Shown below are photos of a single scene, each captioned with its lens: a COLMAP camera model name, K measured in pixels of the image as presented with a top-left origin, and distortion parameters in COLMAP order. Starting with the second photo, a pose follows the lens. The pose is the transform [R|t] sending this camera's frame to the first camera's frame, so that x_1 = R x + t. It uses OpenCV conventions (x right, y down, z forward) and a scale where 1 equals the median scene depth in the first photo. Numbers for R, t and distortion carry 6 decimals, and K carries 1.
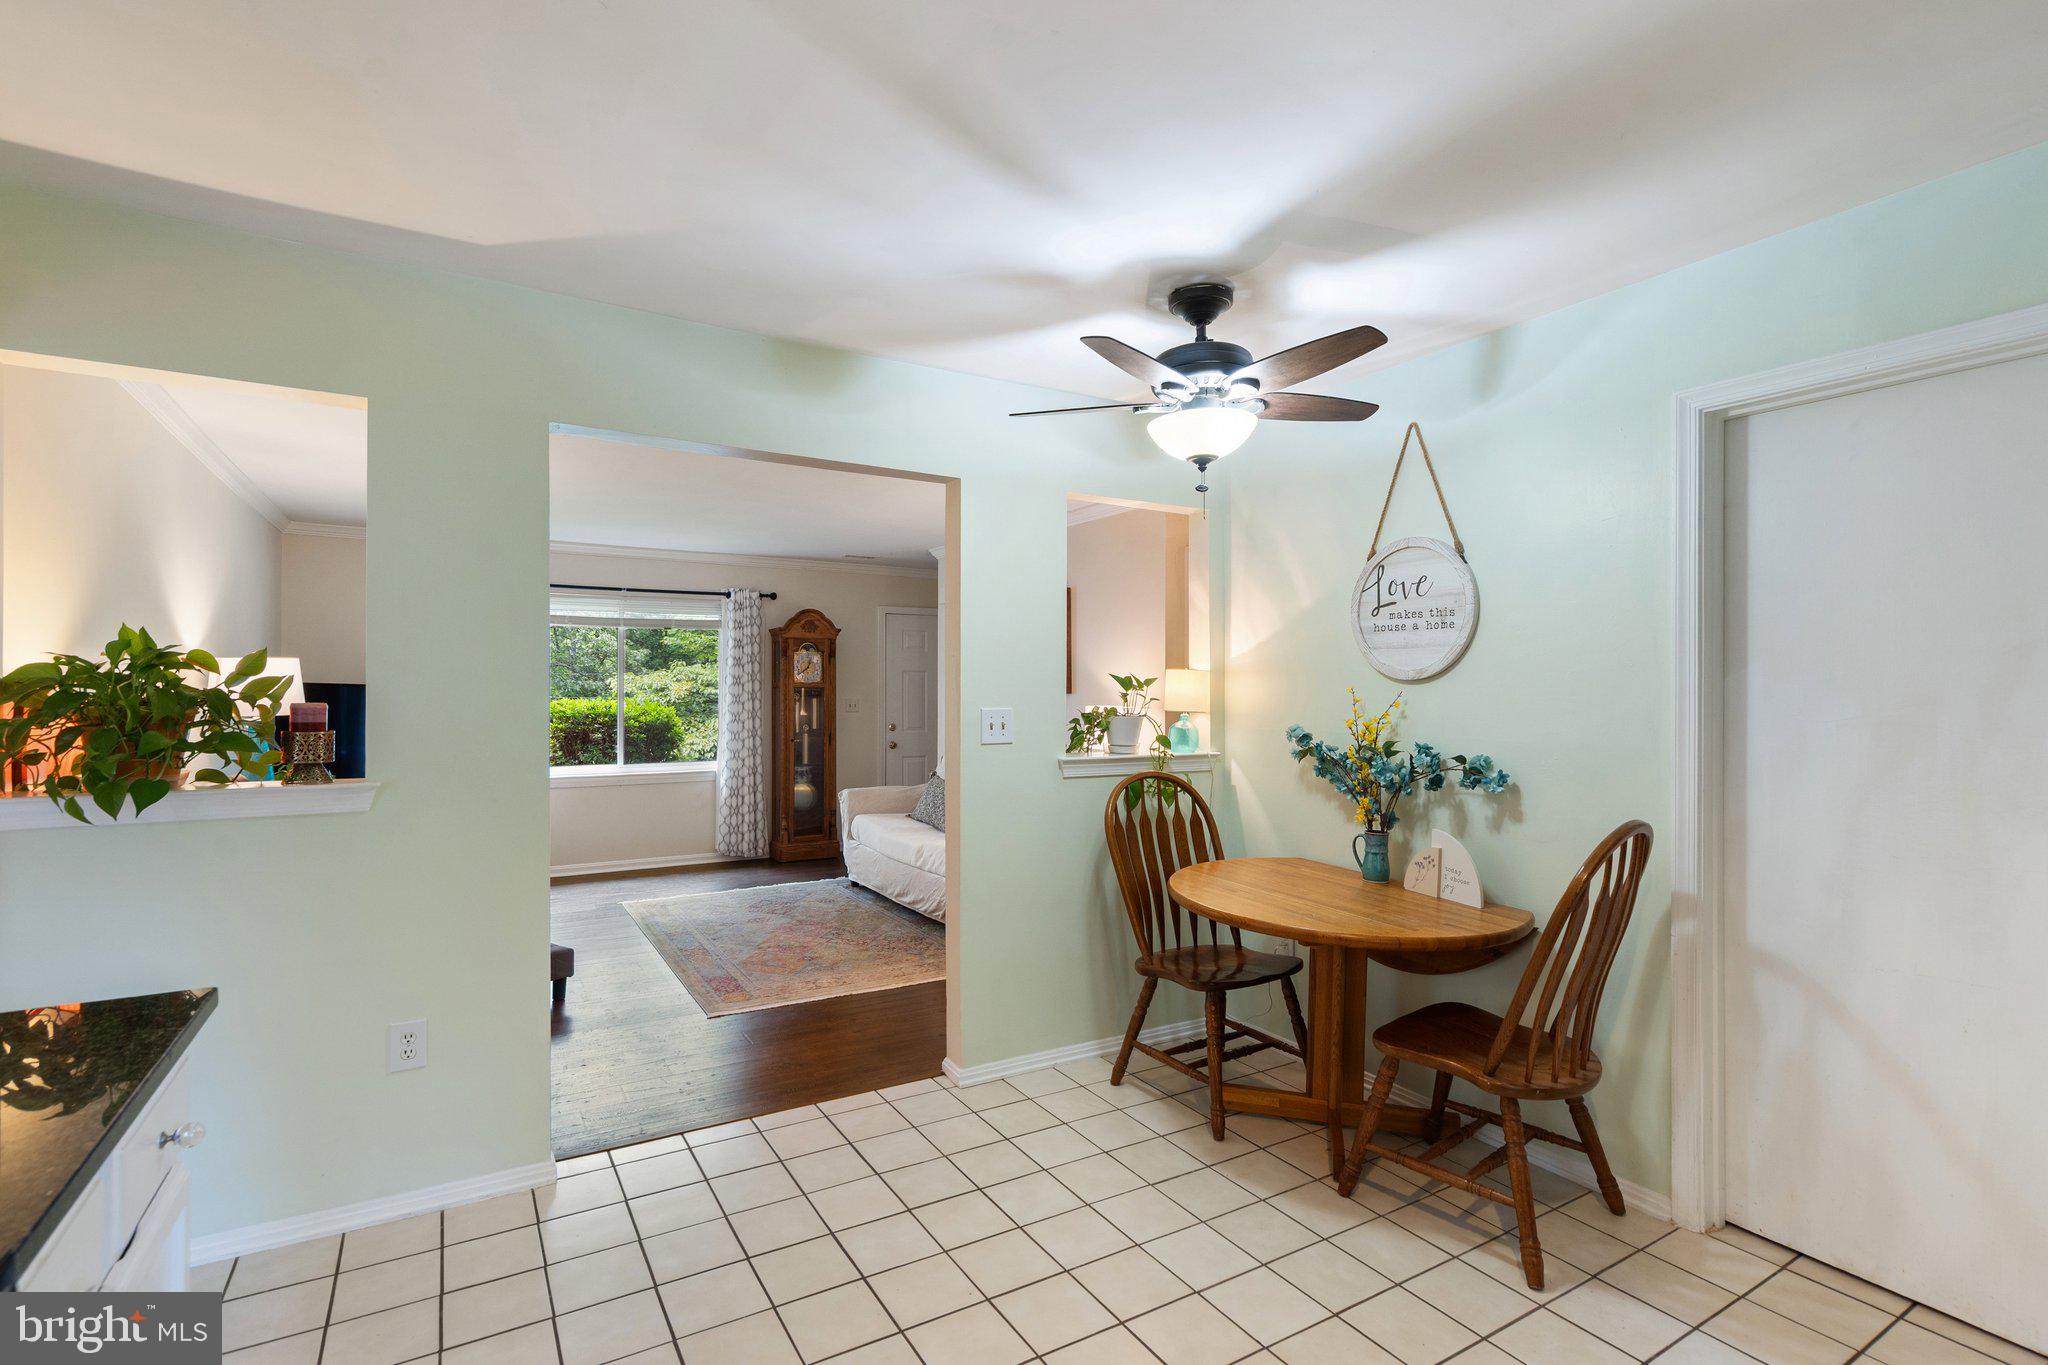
lens RADIAL K [[947.2, 0, 1017.4], [0, 947.2, 684.1], [0, 0, 1]] dist [-0.015649, 0.004722]
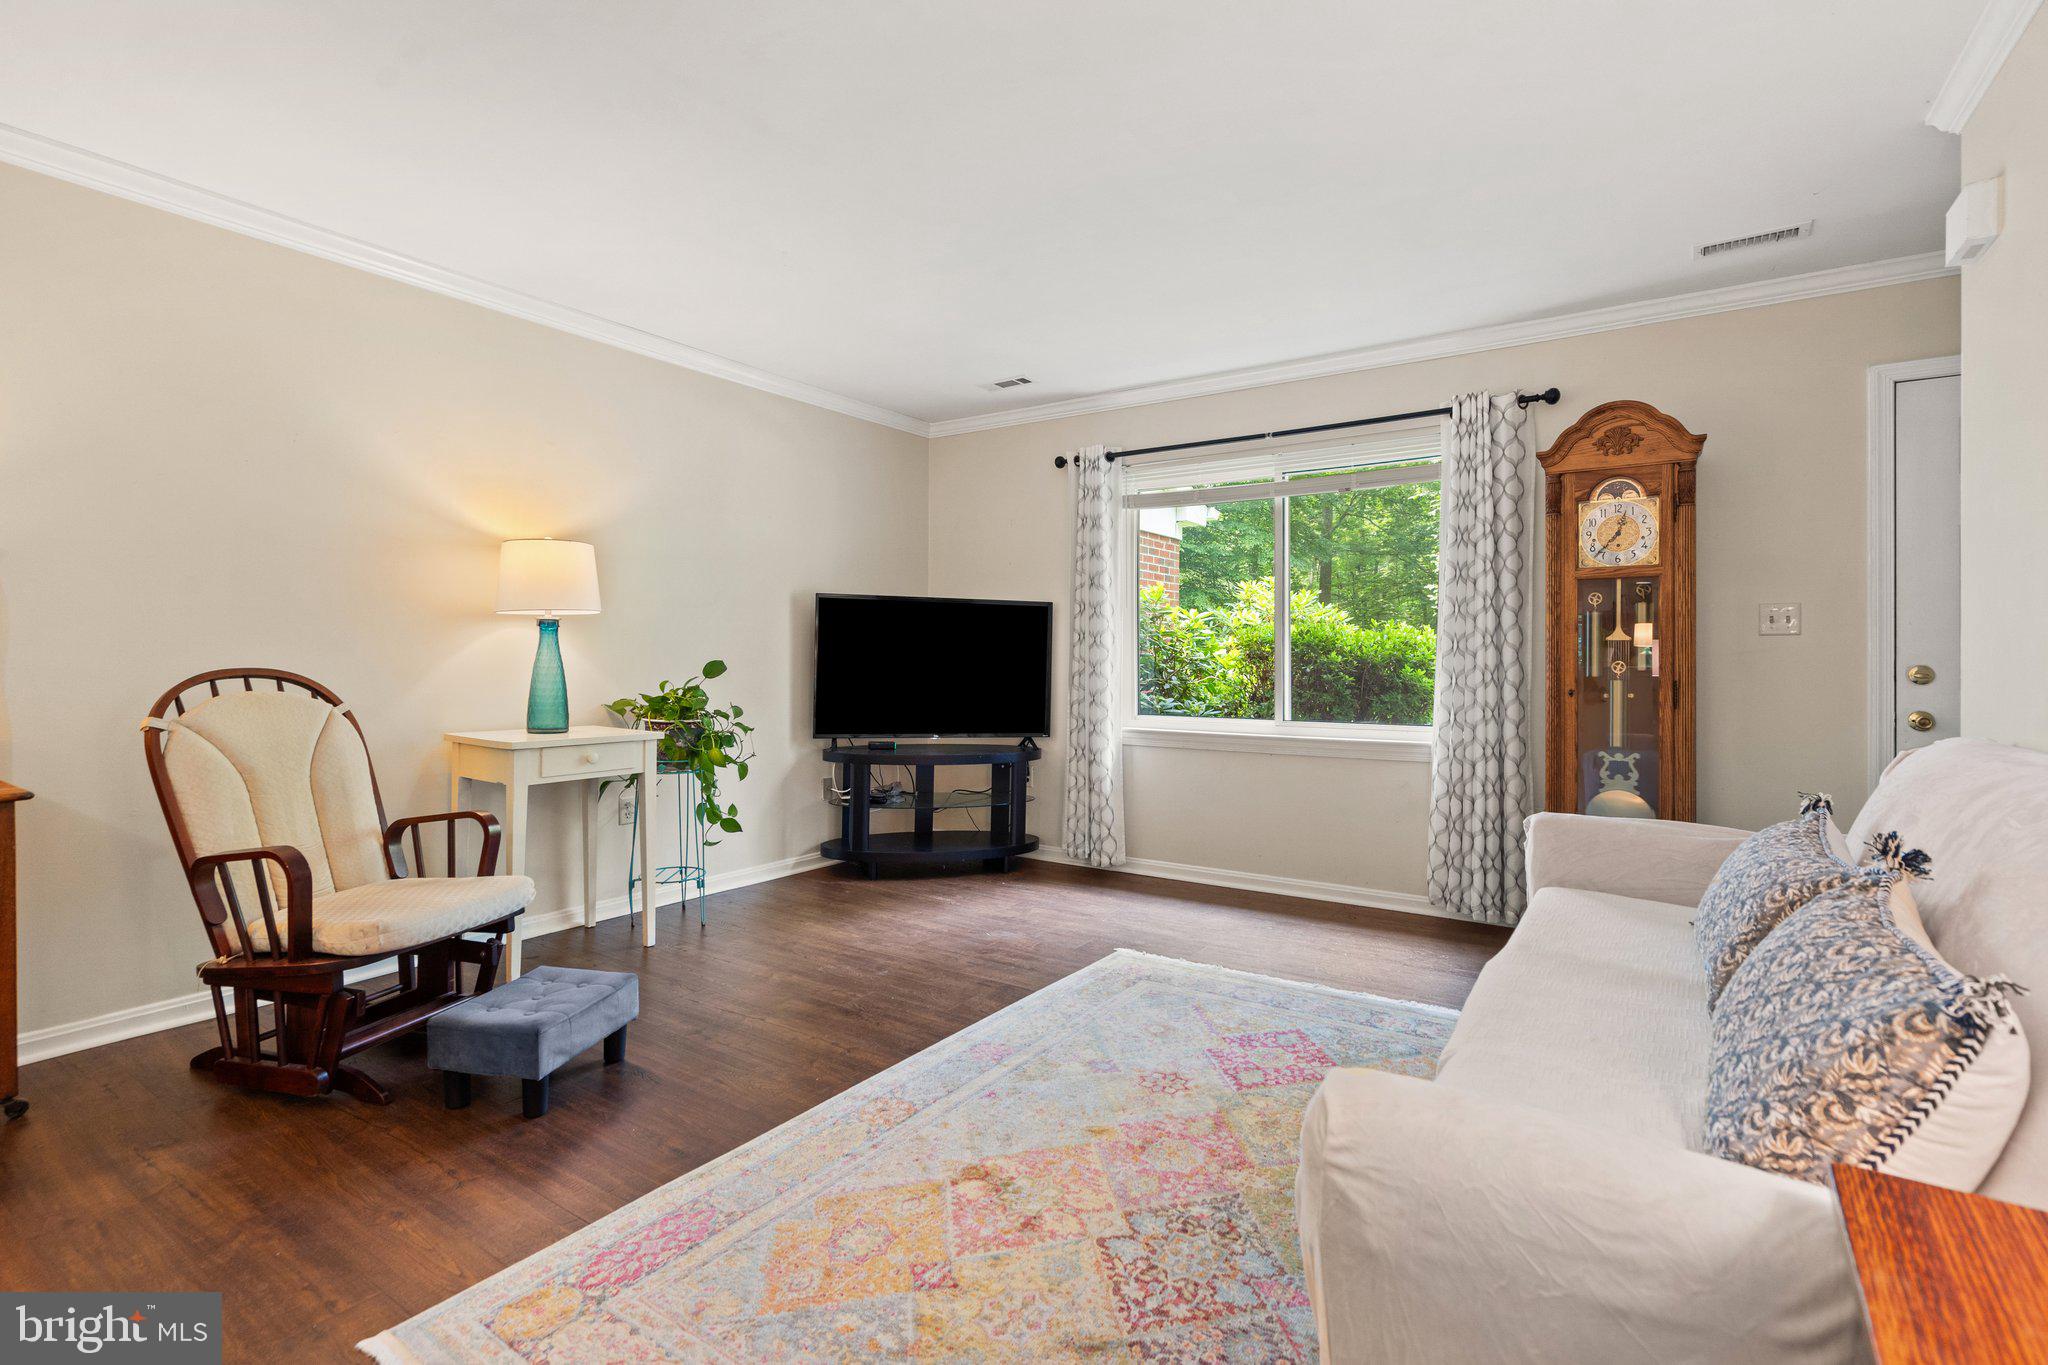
lens RADIAL K [[947.2, 0, 1006.1], [0, 947.2, 654.7], [0, 0, 1]] dist [-0.015649, 0.004722]
pose [[0.416044, -0.002072, -0.909342, 0.158754], [0.006248, 0.999980, 0.000580, 0.093024], [0.909323, -0.005923, 0.416049, 1.338223]]
